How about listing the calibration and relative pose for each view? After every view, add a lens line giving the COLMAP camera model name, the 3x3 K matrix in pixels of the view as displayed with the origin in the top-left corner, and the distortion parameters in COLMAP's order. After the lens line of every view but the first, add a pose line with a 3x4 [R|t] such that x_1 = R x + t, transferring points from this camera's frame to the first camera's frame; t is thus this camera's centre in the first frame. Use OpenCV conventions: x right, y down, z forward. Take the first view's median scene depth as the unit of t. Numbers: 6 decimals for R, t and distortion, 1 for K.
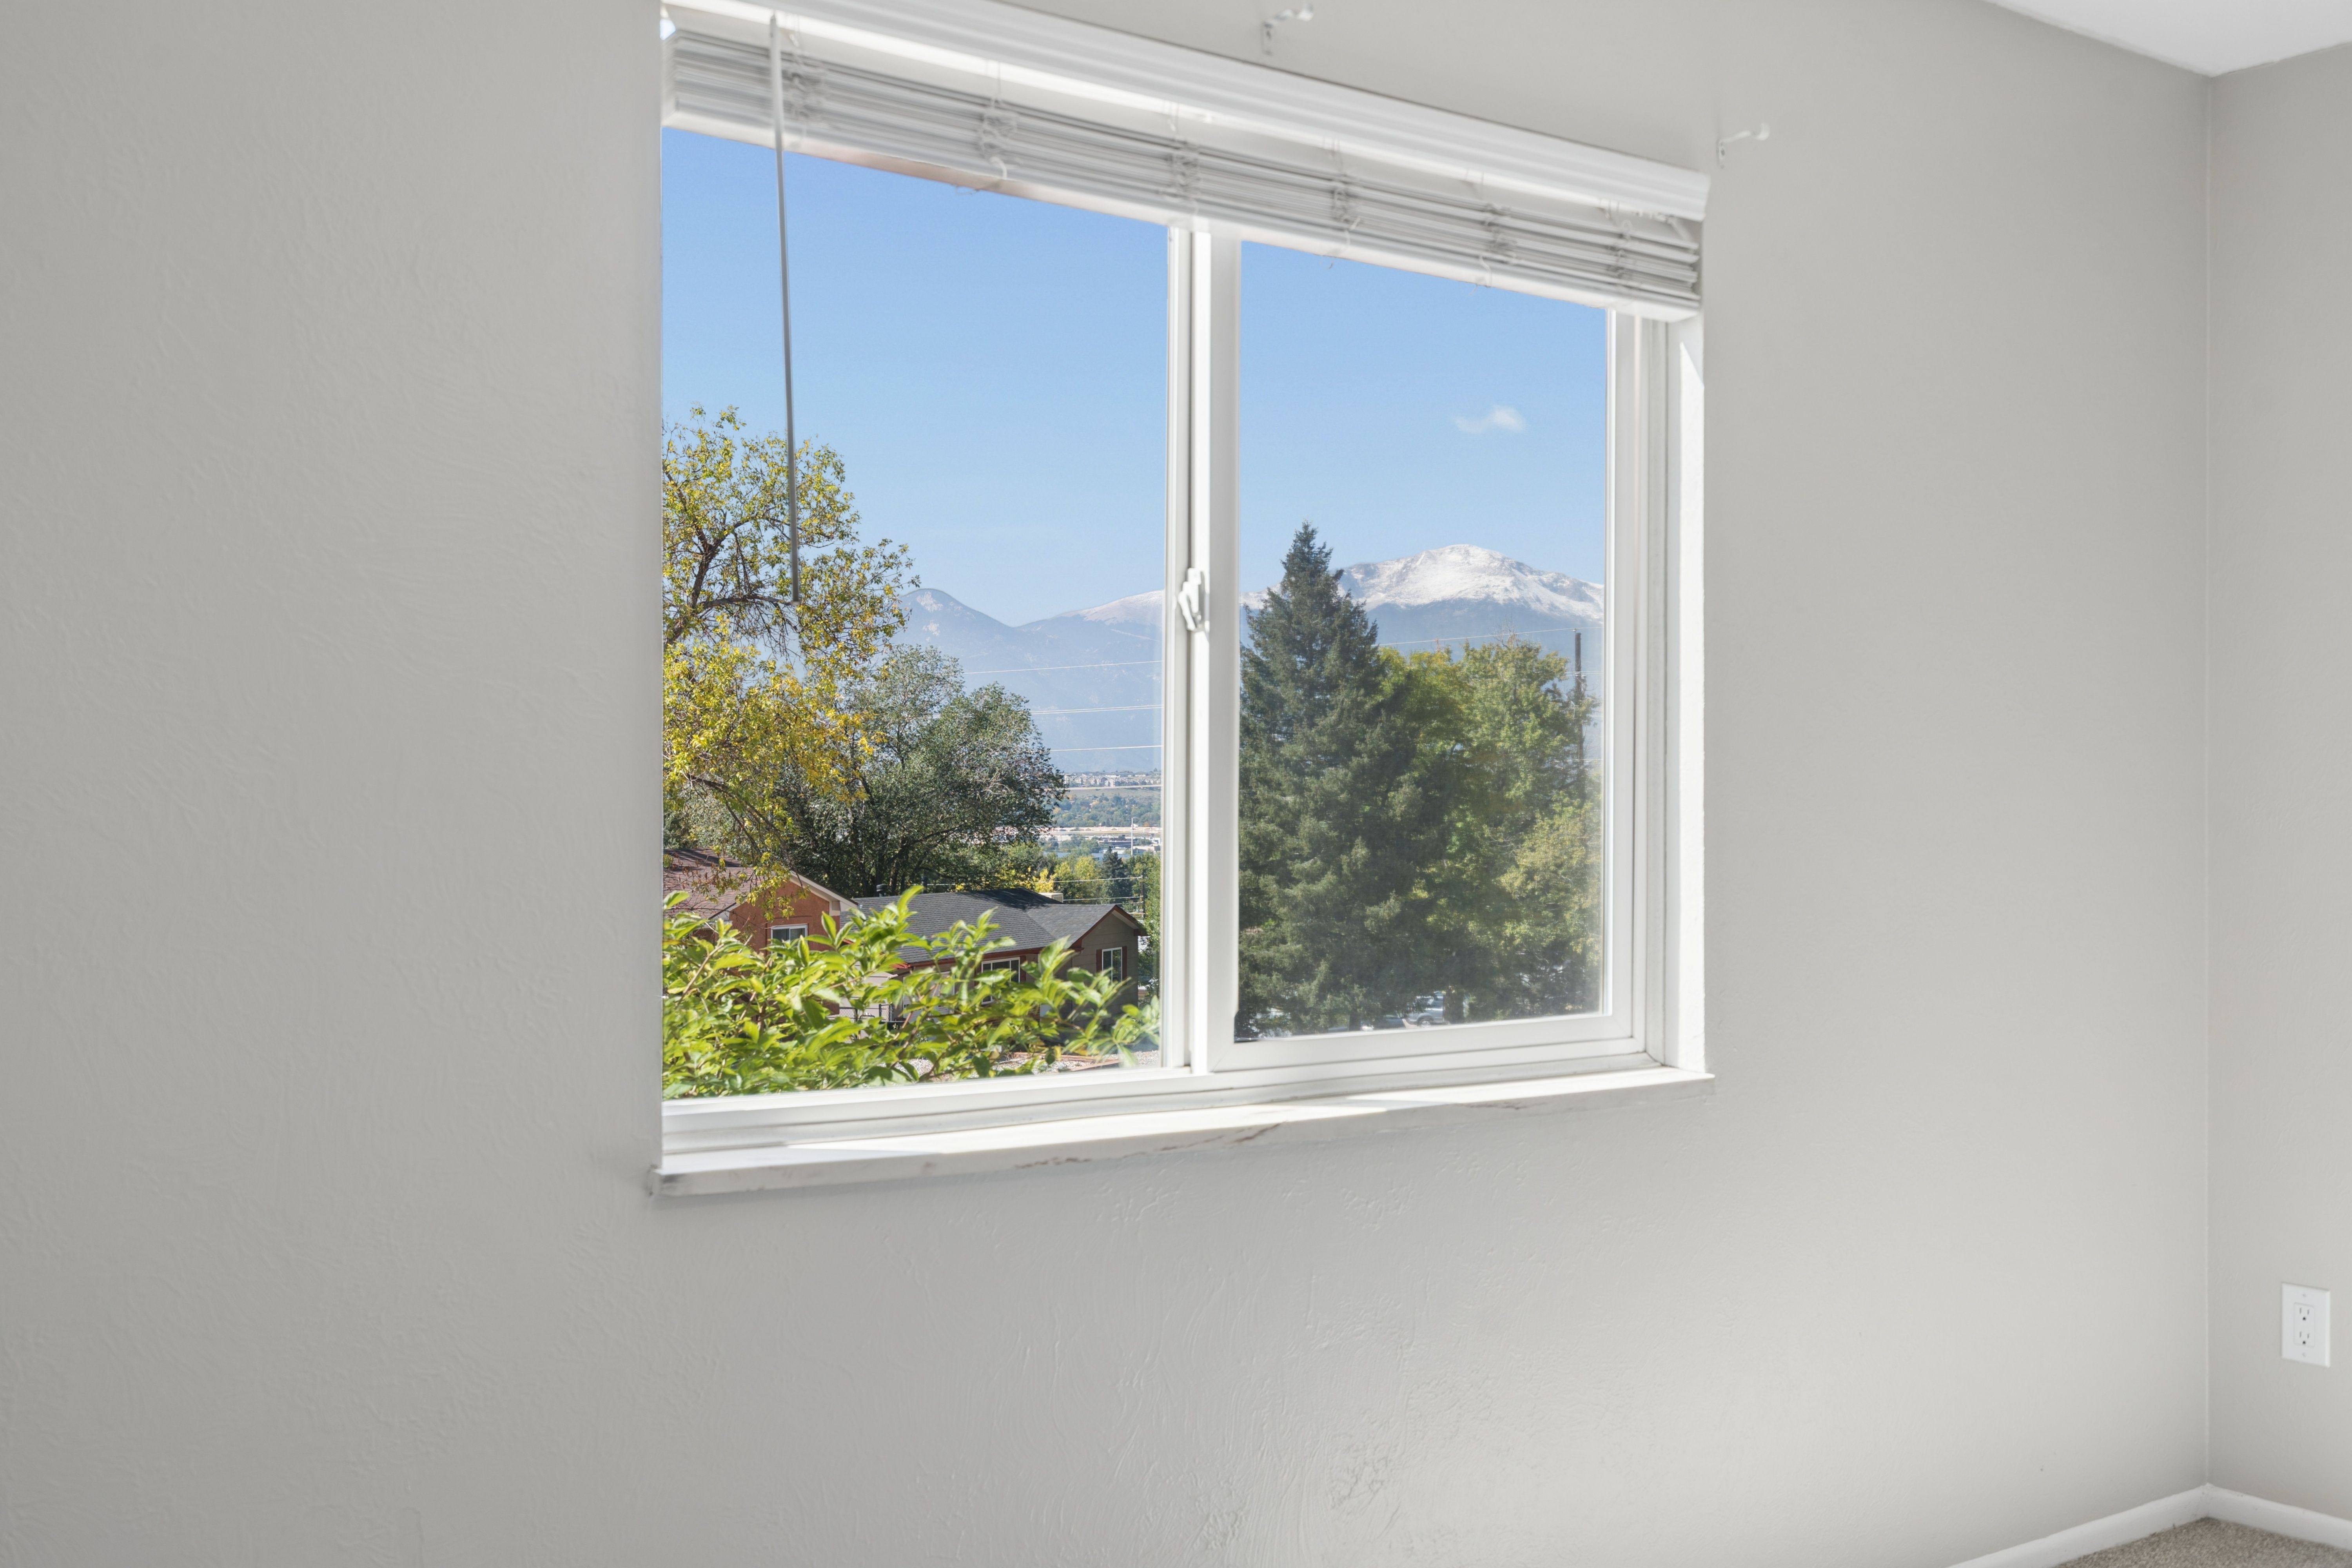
lens RADIAL K [[2325.3, 0, 1171.8], [0, 2325.3, 795.8], [0, 0, 1]] dist [-0.005736, 0.000000]
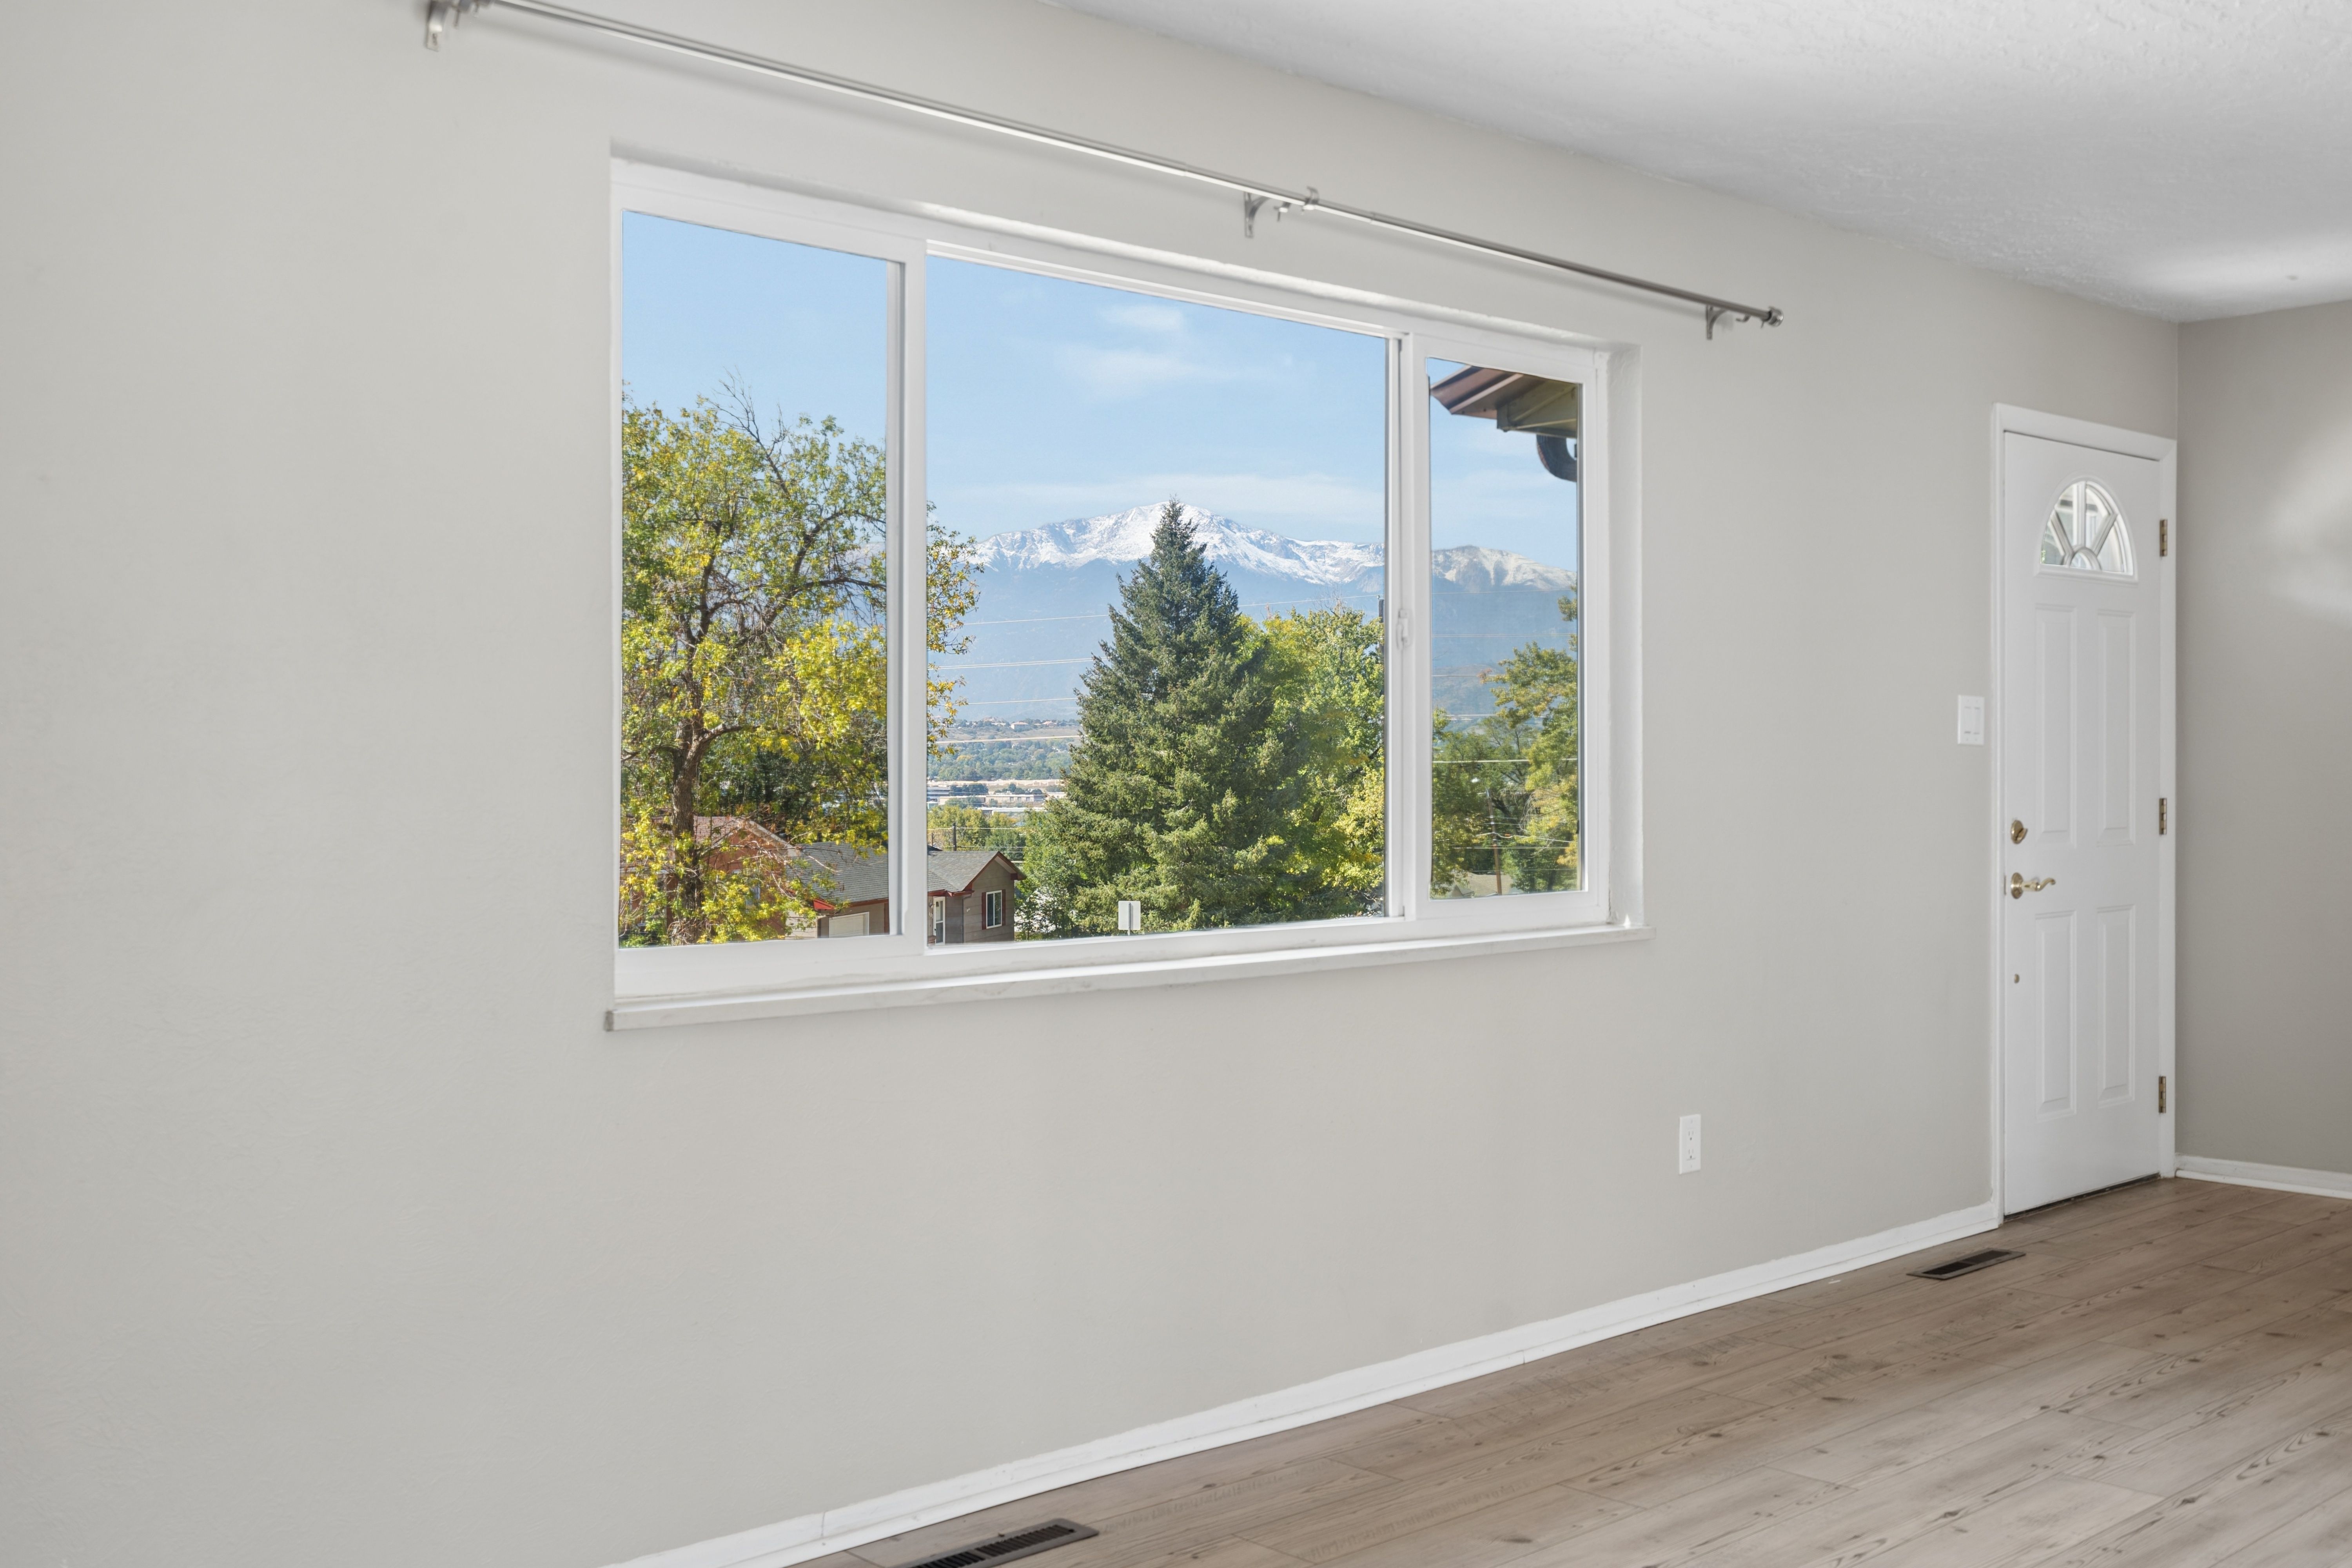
lens RADIAL K [[2325.3, 0, 1176.1], [0, 2325.3, 775.3], [0, 0, 1]] dist [-0.005736, 0.000000]
pose [[0.991406, -0.003392, 0.130779, -0.084752], [0.001941, 0.999935, 0.011220, -0.000533], [-0.130808, -0.010870, 0.991348, -0.085894]]
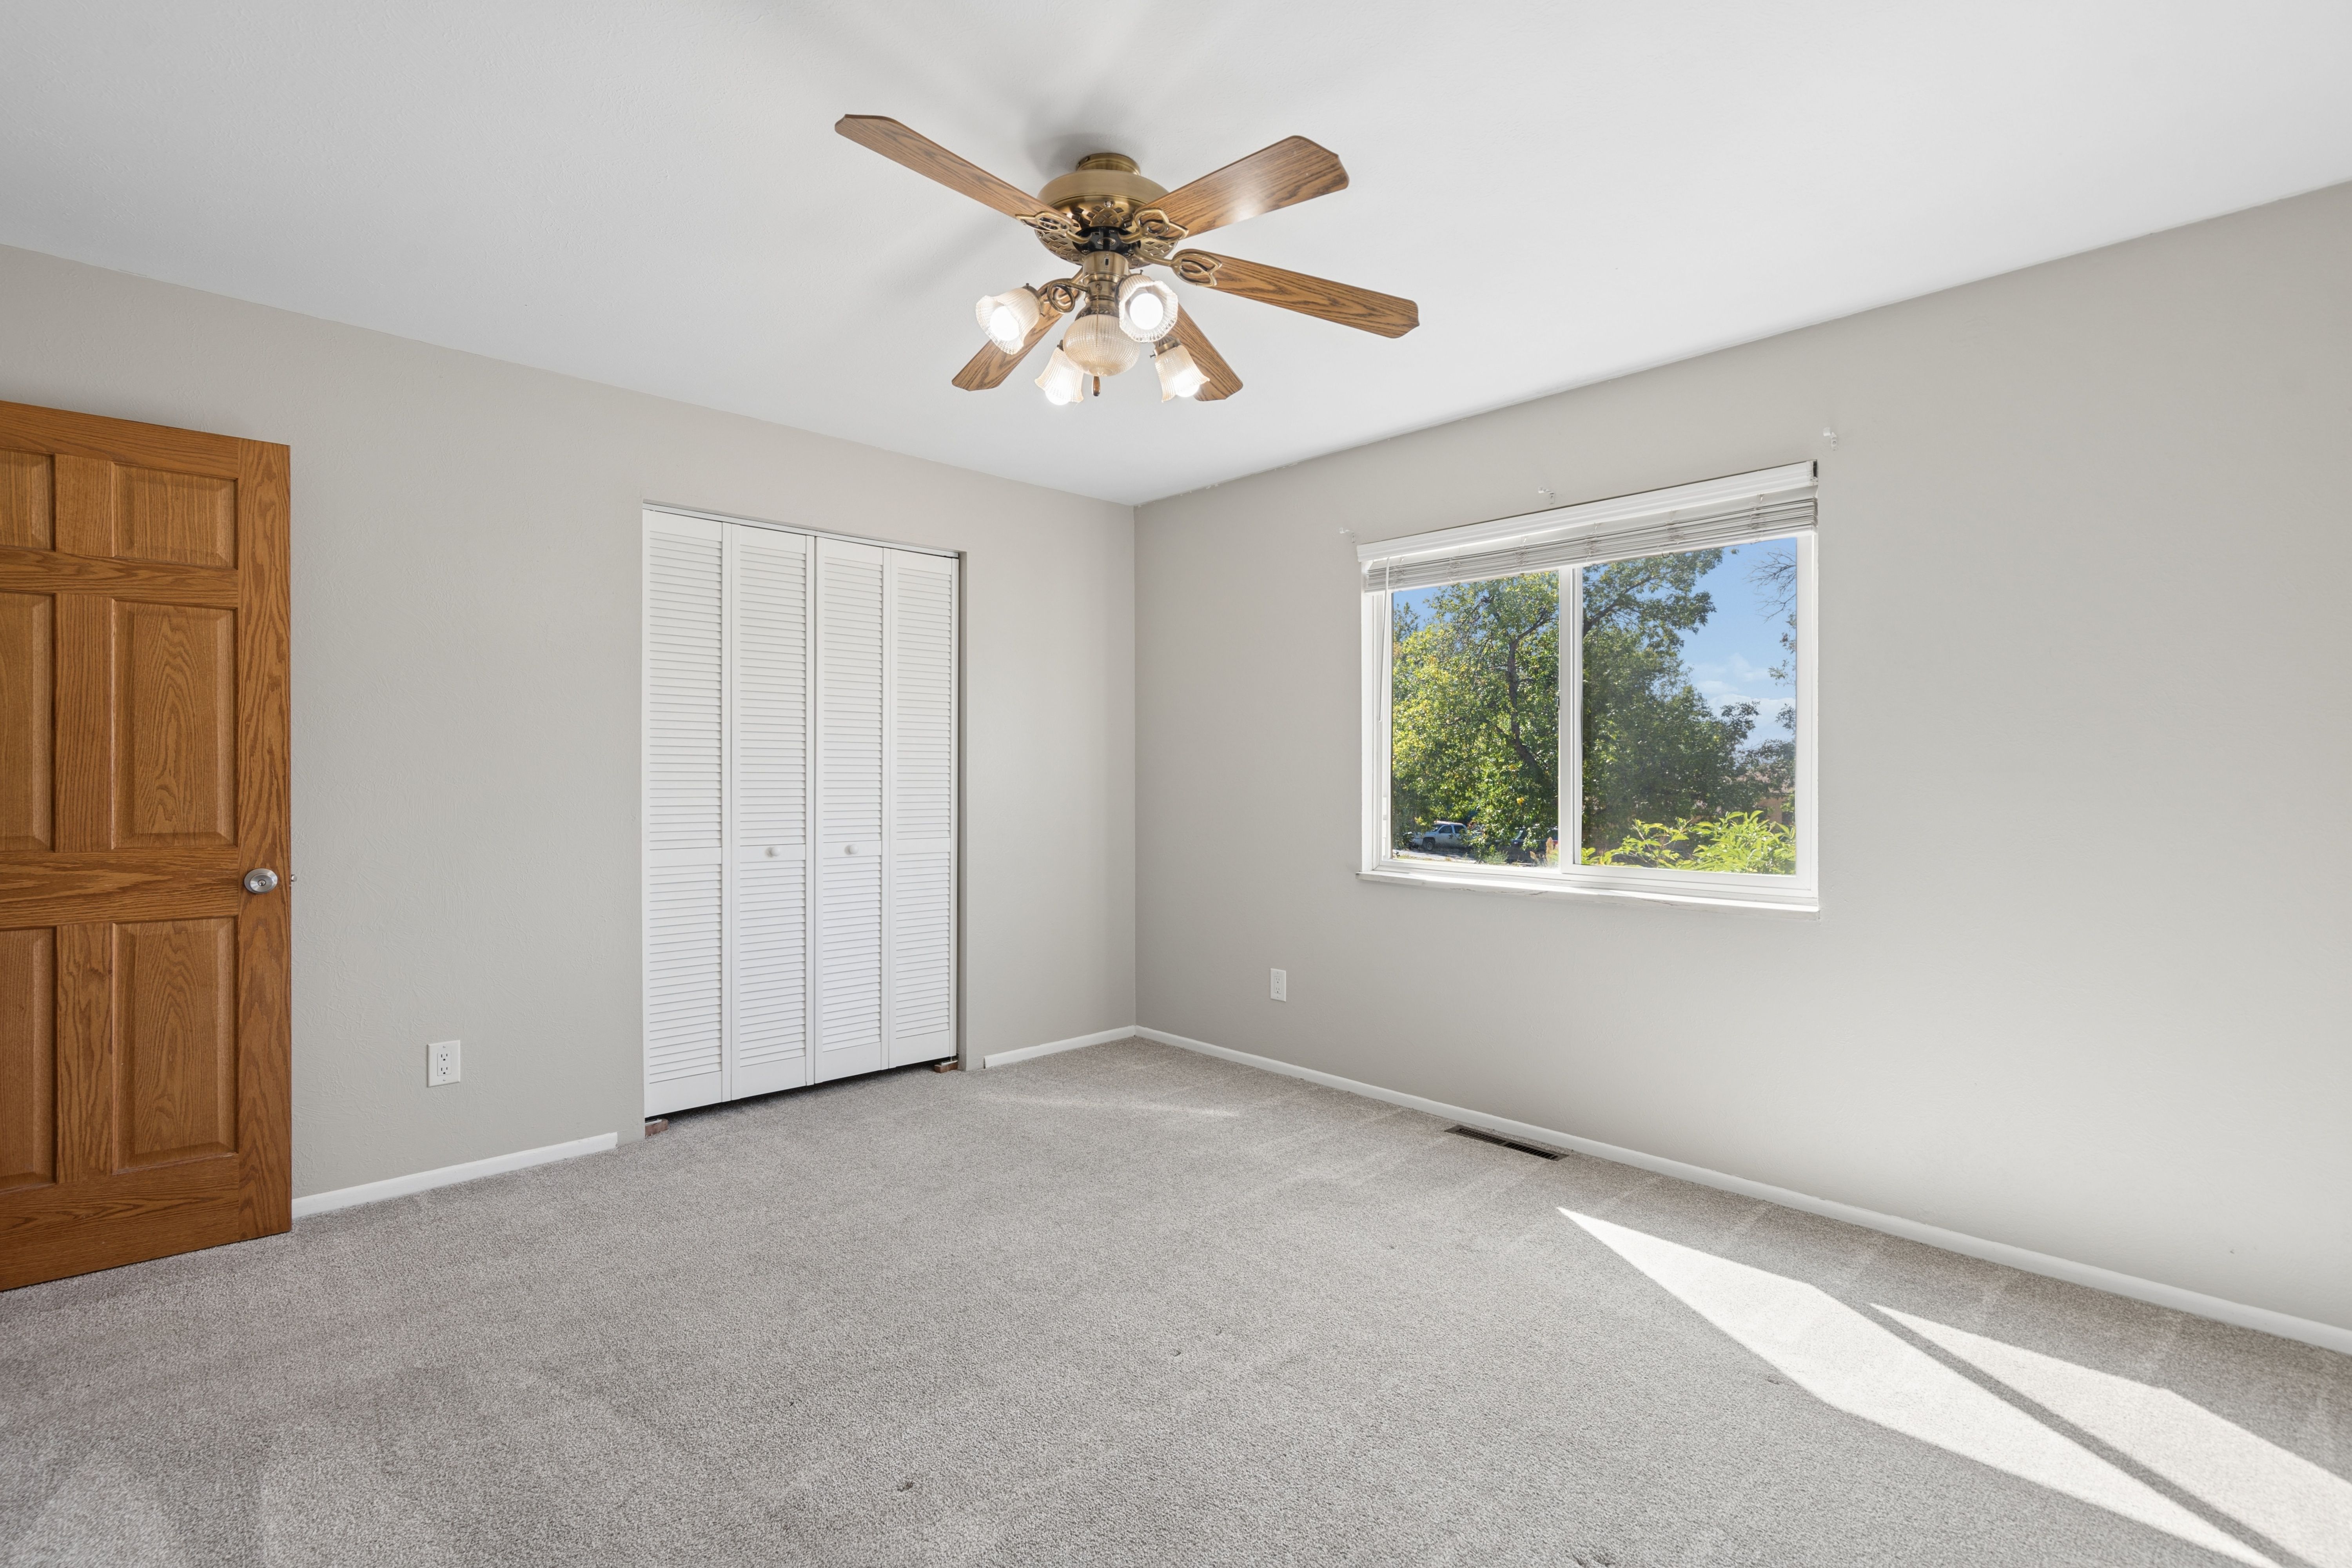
lens RADIAL K [[1072.5, 0, 1161.9], [0, 1072.5, 775.1], [0, 0, 1]] dist [-0.009251, 0.002450]
pose [[0.138411, -0.004930, -0.990363, 1.070307], [-0.000720, 0.999987, -0.005078, 0.008000], [0.990375, 0.001416, 0.138406, 0.314706]]
